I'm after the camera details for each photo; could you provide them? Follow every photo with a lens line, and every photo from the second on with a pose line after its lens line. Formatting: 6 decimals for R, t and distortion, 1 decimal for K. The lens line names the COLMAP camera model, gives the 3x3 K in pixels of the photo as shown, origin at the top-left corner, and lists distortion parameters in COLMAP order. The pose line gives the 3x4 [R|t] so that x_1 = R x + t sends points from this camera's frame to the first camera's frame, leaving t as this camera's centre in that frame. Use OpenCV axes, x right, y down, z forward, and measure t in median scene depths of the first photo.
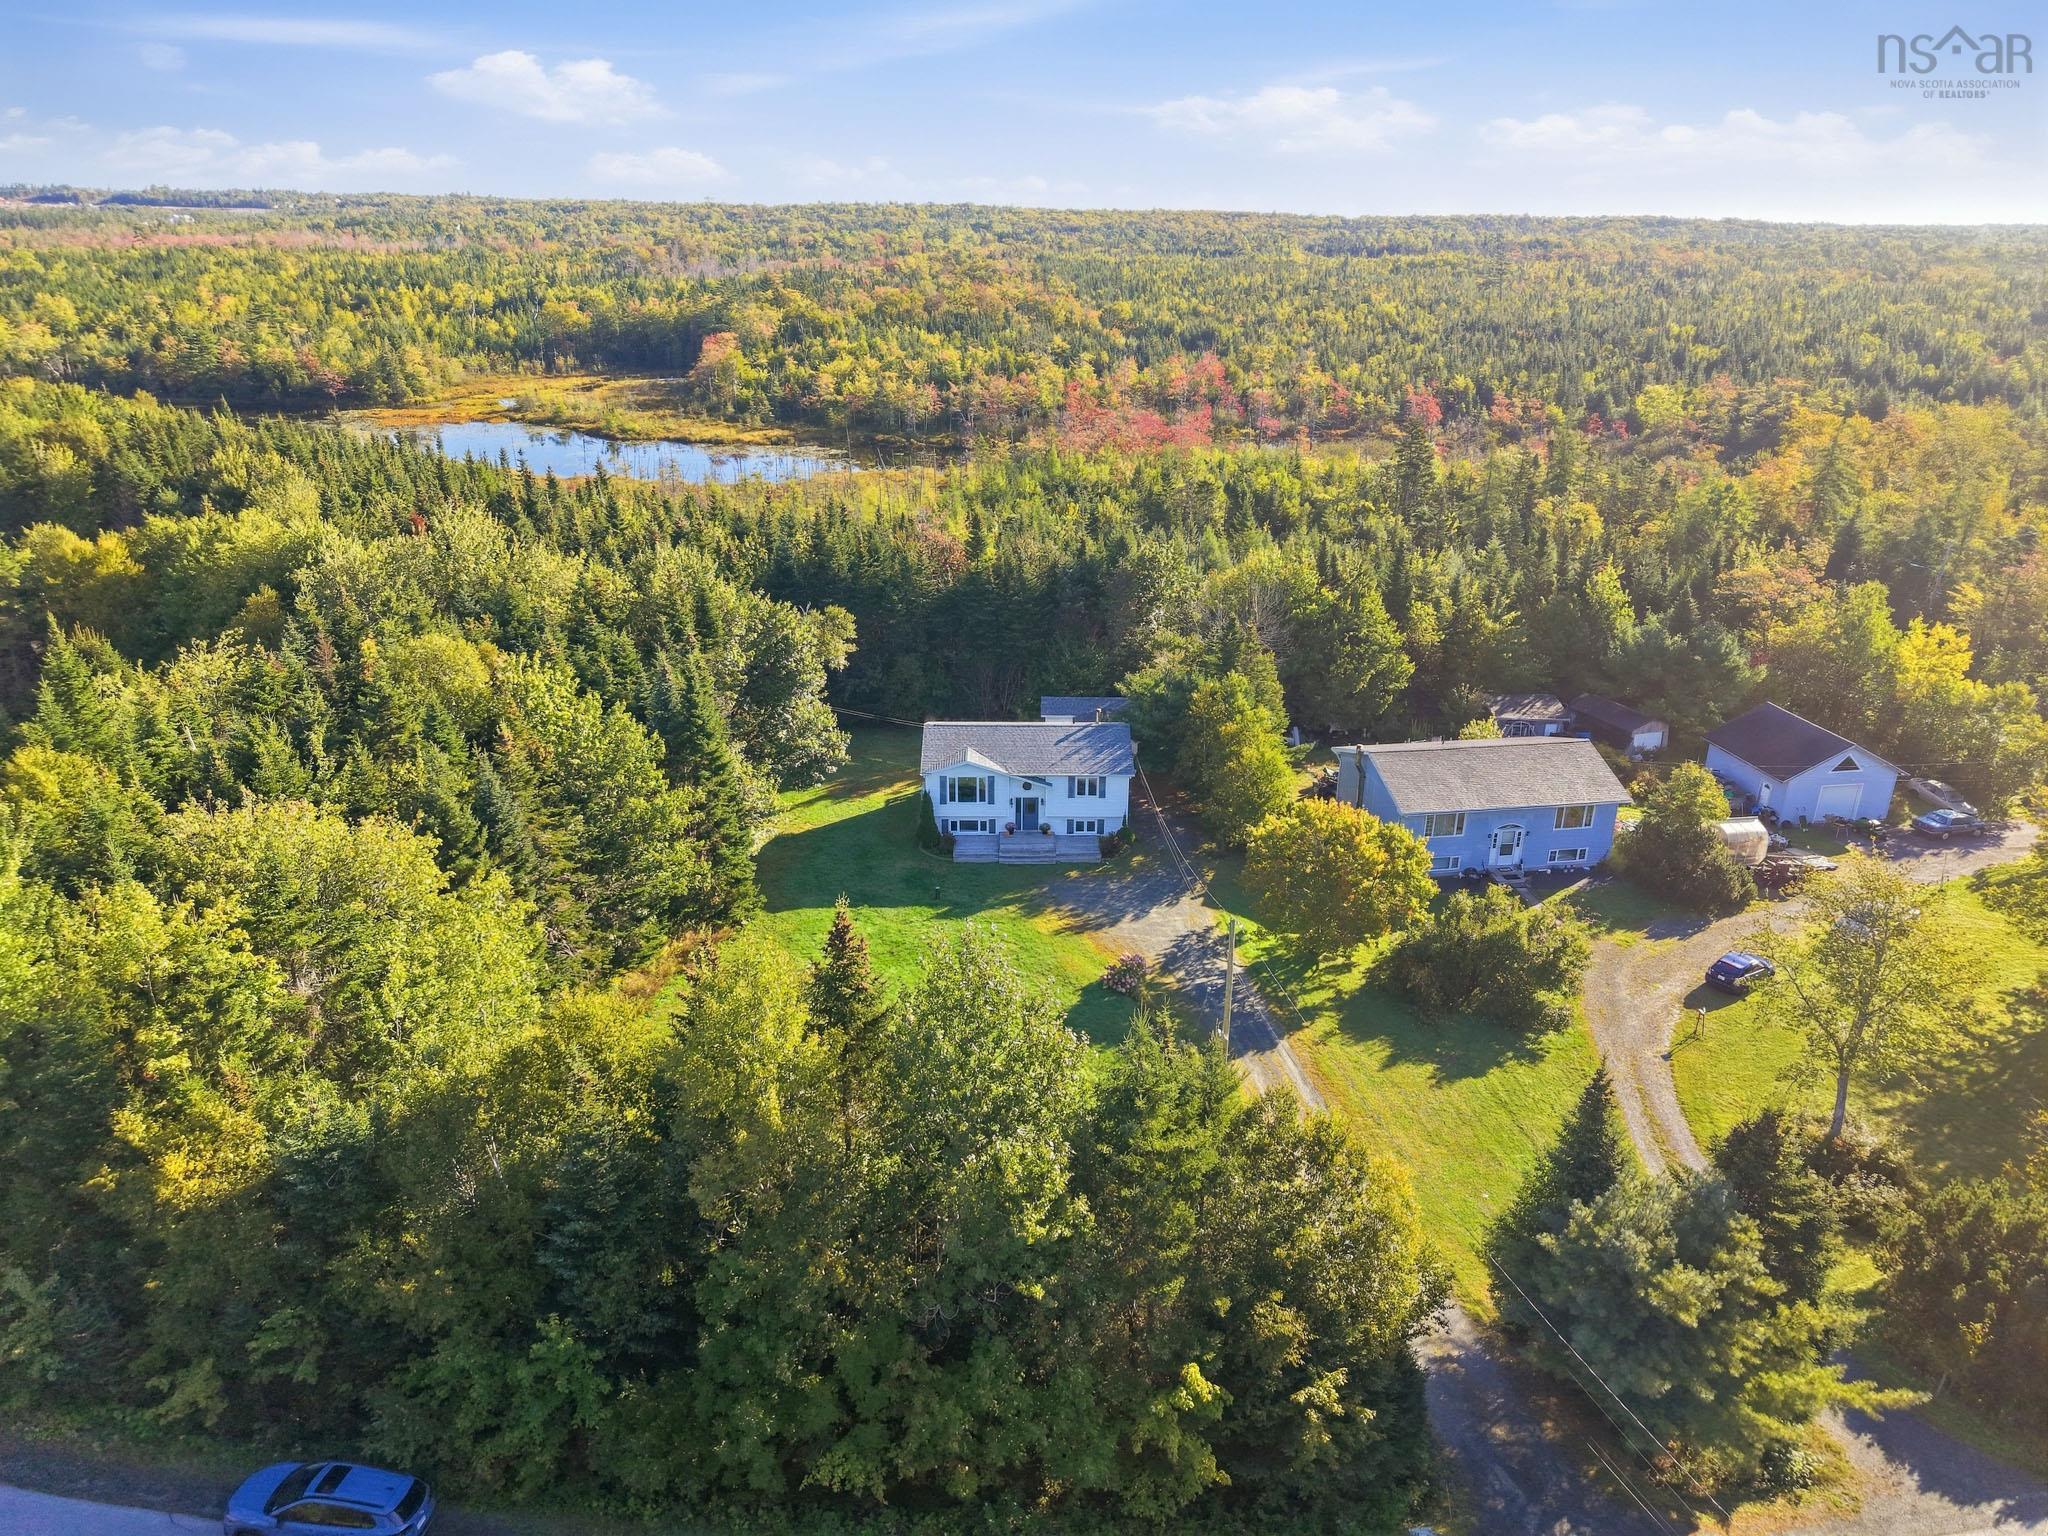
lens RADIAL K [[1427.2, 0, 1025.3], [0, 1427.2, 638.5], [0, 0, 1]] dist [-0.000642, -0.001075]
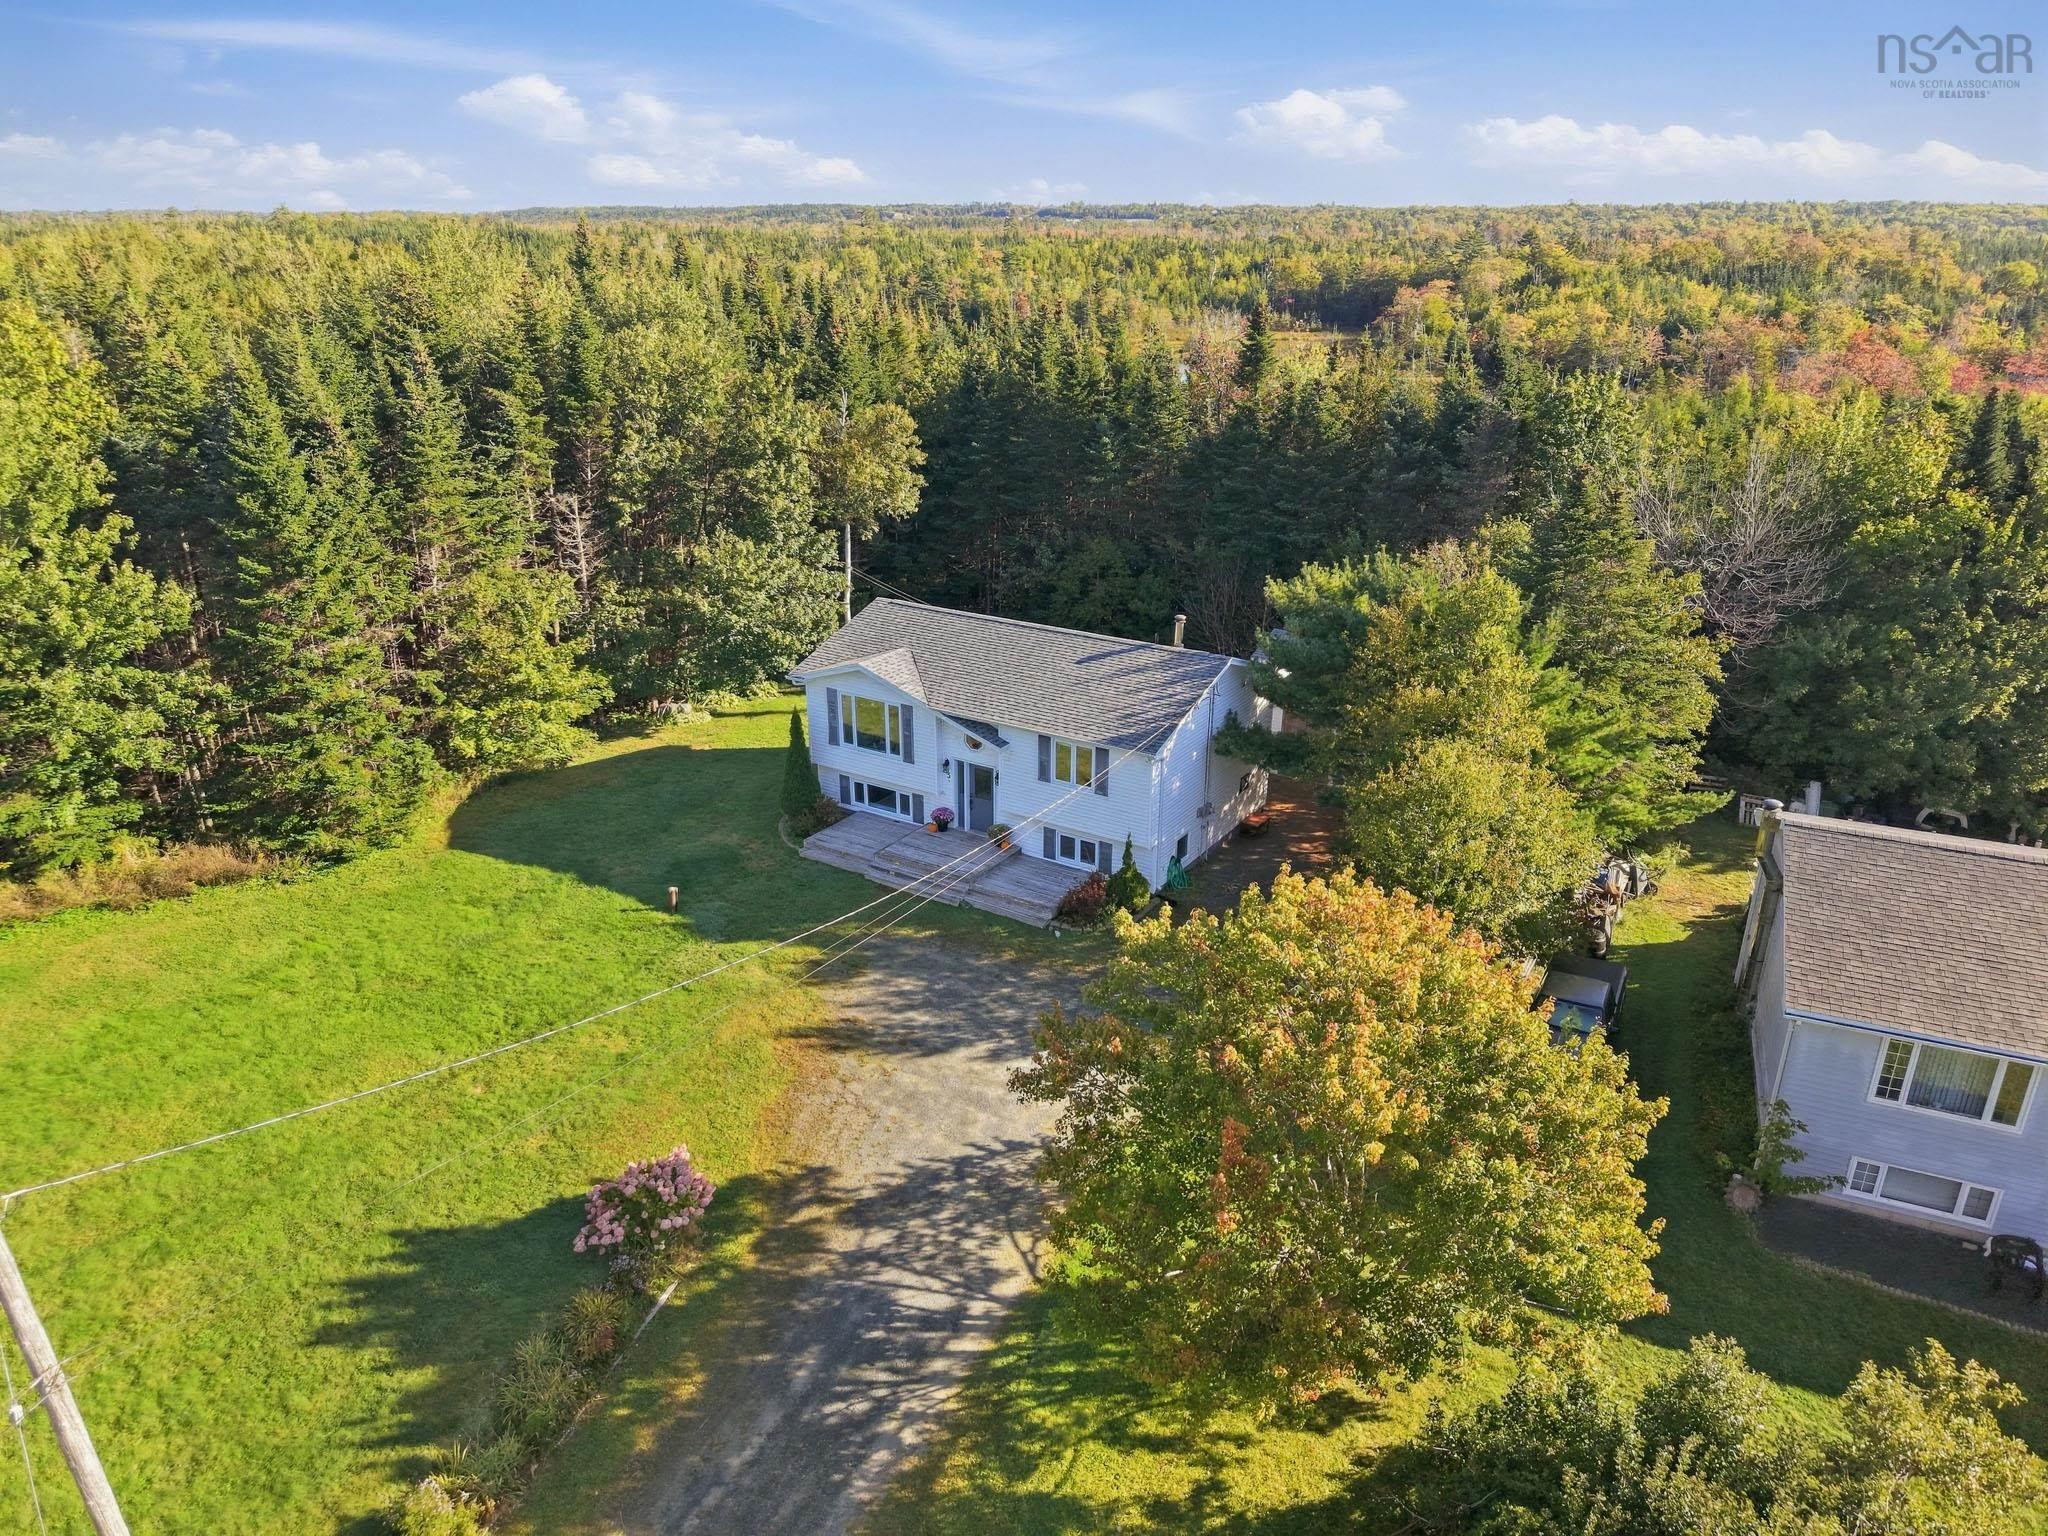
lens RADIAL K [[1355.8, 0, 1014.5], [0, 1355.8, 772.9], [0, 0, 1]] dist [0.023308, -0.068926]
pose [[0.831531, 0.194343, -0.520372, 0.253934], [-0.148886, 0.980499, 0.128274, 0.052320], [0.535153, -0.029188, 0.844251, 0.611968]]
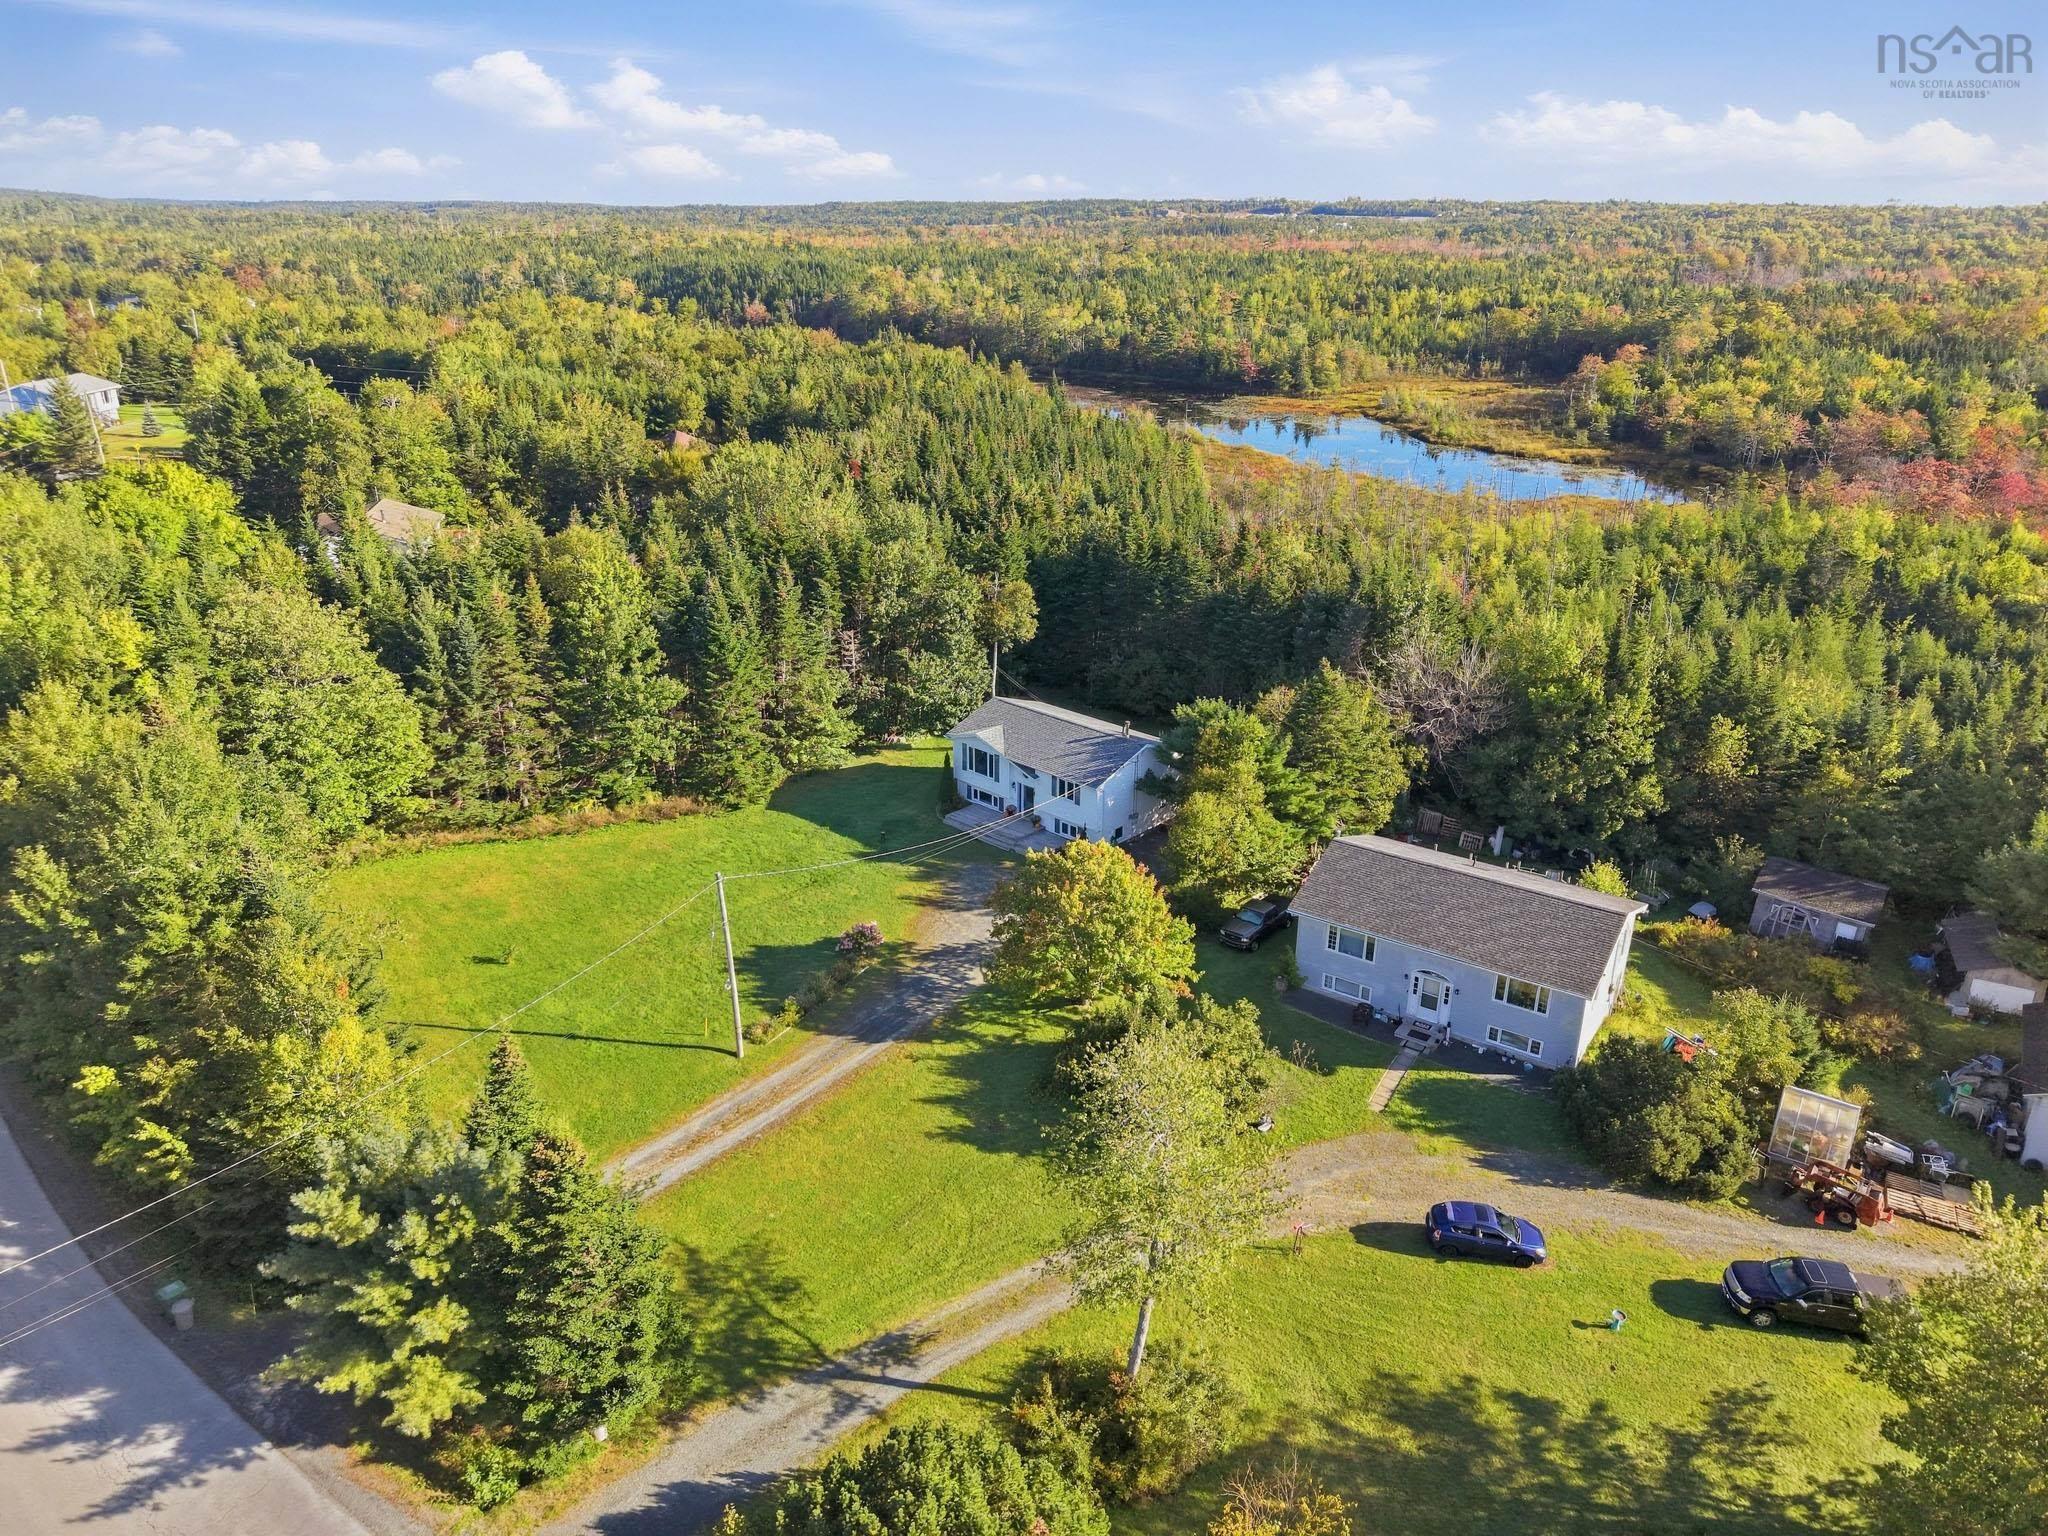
lens RADIAL K [[1355.8, 0, 1014.5], [0, 1355.8, 772.9], [0, 0, 1]] dist [0.023308, -0.068926]
pose [[0.711093, 0.255375, -0.655080, 0.629736], [-0.191124, 0.966831, 0.169441, -0.061070], [0.676622, 0.004714, 0.736315, 0.273817]]
